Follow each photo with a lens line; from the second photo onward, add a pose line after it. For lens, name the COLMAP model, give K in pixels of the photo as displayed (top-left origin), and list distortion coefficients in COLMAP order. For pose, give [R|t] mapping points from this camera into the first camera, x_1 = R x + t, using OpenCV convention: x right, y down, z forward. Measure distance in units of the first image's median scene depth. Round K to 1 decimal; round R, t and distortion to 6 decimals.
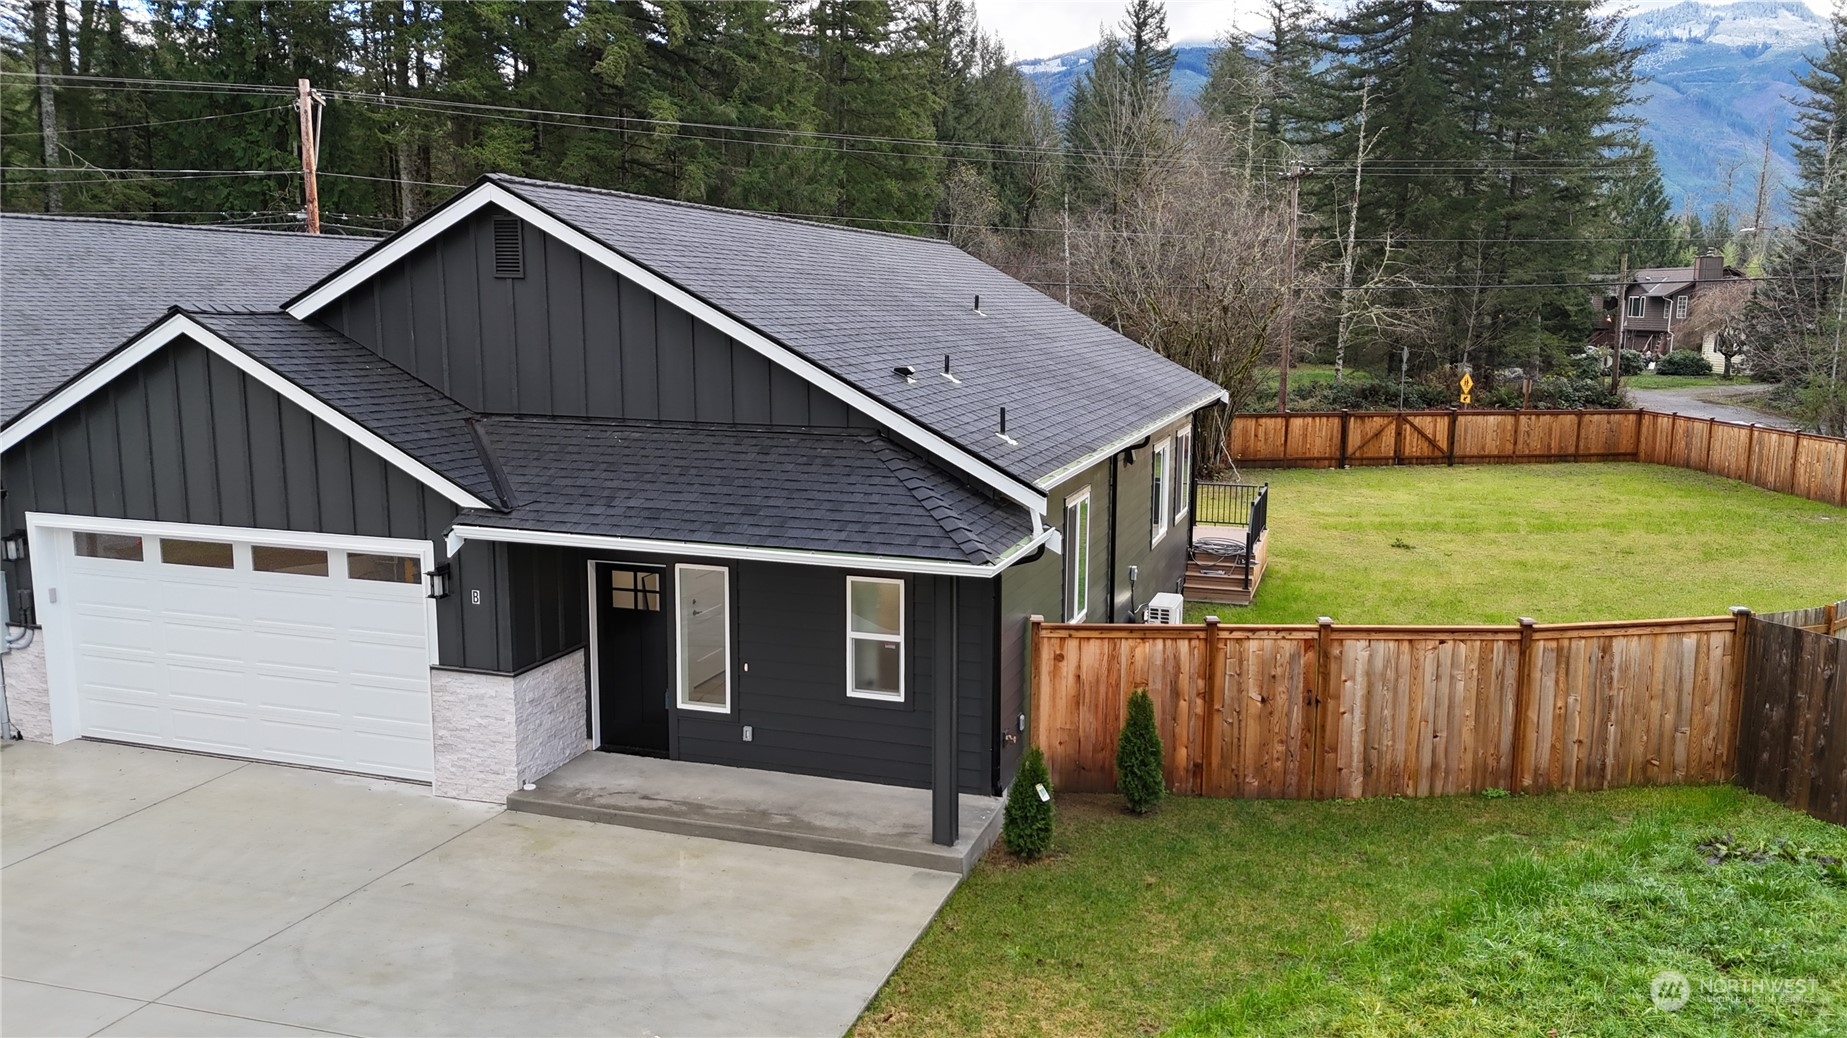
lens RADIAL K [[1338.4, 0, 916.1], [0, 1338.4, 468.1], [0, 0, 1]] dist [0.087402, -0.079145]
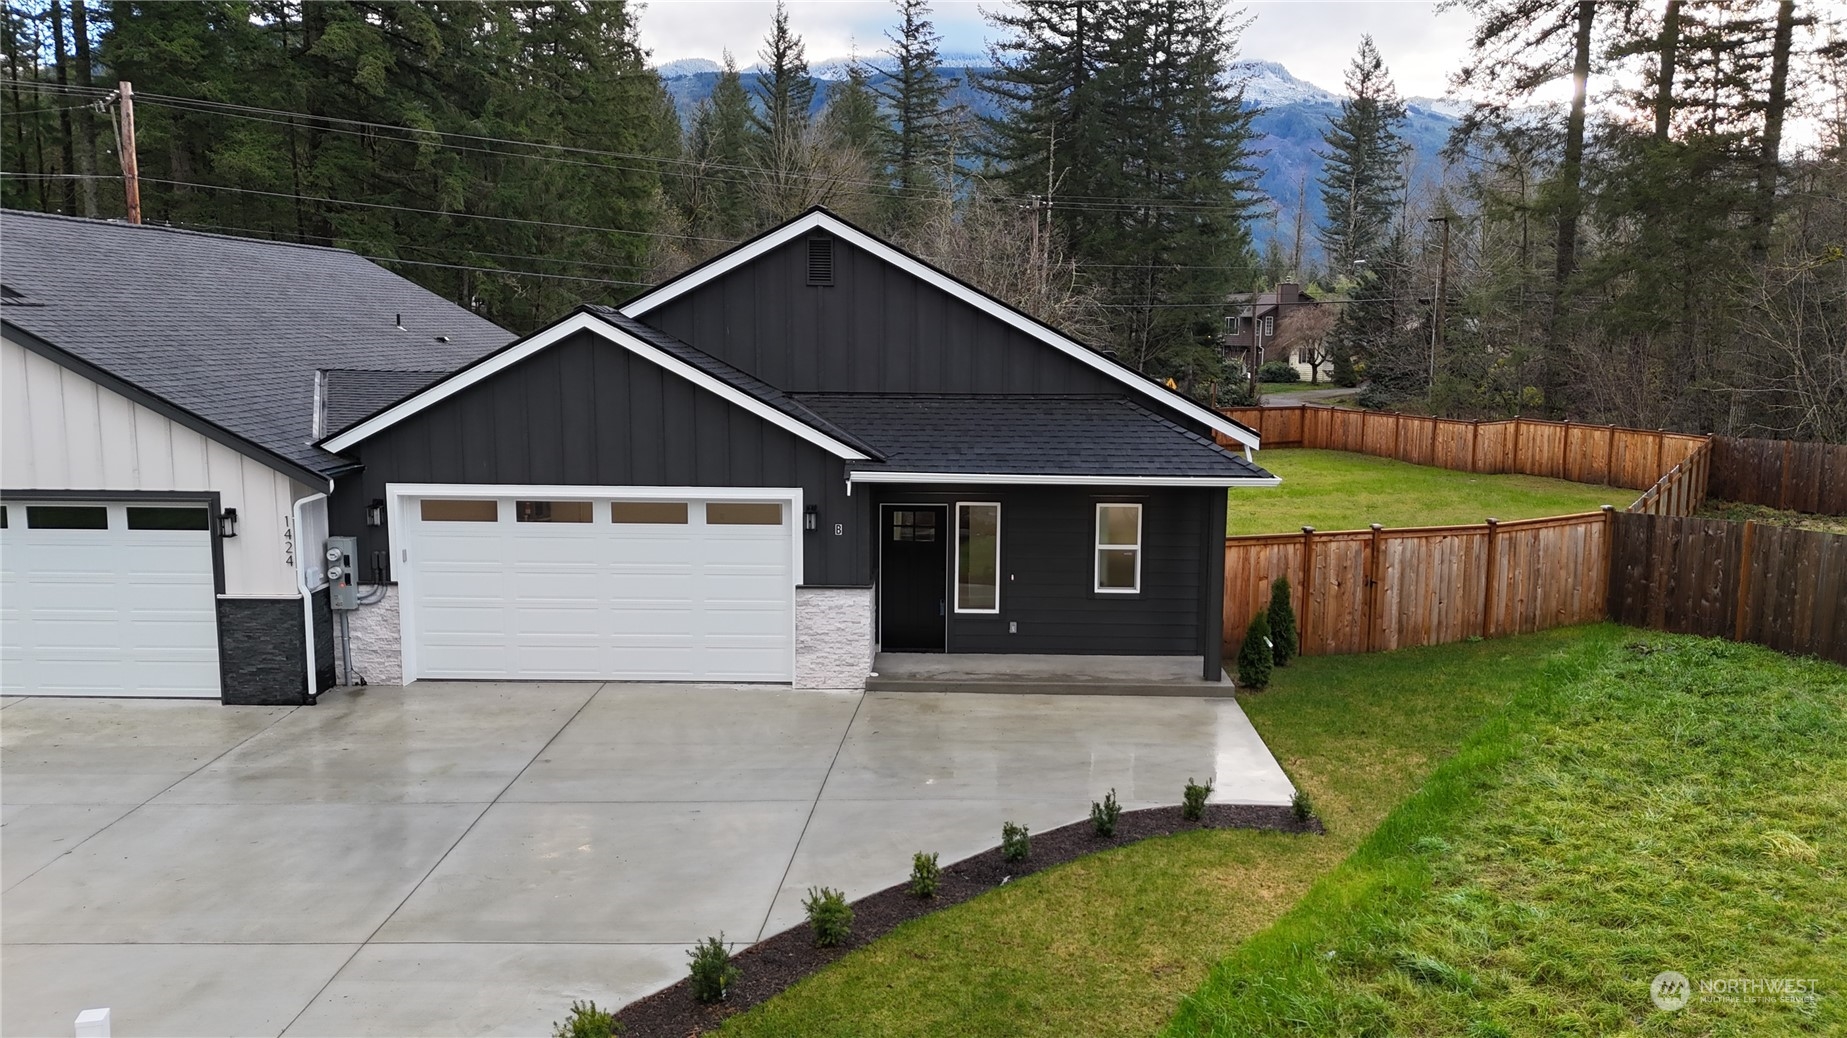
lens RADIAL K [[1338.4, 0, 916.1], [0, 1338.4, 468.1], [0, 0, 1]] dist [0.087402, -0.079145]
pose [[0.956463, -0.030656, 0.290238, -0.576233], [0.034993, 0.999340, -0.009763, 0.047848], [-0.289747, 0.019494, 0.956905, -0.232936]]
